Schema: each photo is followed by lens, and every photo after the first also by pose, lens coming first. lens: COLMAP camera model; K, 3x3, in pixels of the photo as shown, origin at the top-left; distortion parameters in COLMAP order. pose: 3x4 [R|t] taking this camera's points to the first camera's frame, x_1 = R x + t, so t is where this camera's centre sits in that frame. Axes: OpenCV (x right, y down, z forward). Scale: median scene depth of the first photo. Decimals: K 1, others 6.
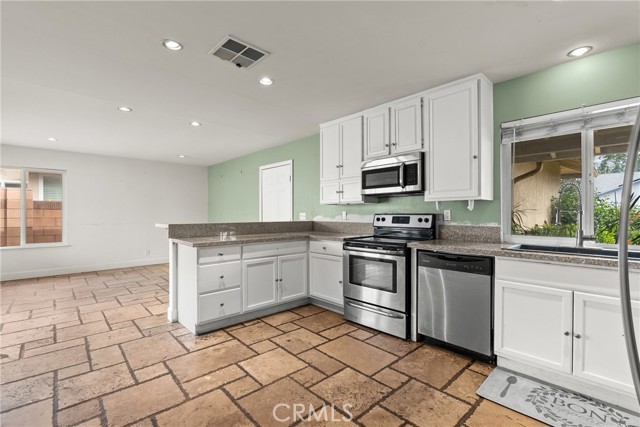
lens RADIAL K [[289.5, 0, 322.7], [0, 289.5, 216.0], [0, 0, 1]] dist [-0.015894, 0.007227]
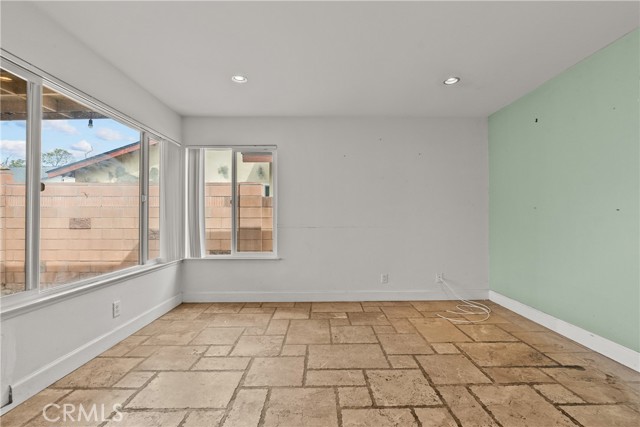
lens RADIAL K [[289.5, 0, 322.7], [0, 289.5, 216.0], [0, 0, 1]] dist [-0.015894, 0.007227]
pose [[0.734106, -0.005353, -0.679013, -0.672068], [-0.000525, 0.999964, -0.008451, 0.019297], [0.679034, 0.006561, 0.734077, 1.078461]]
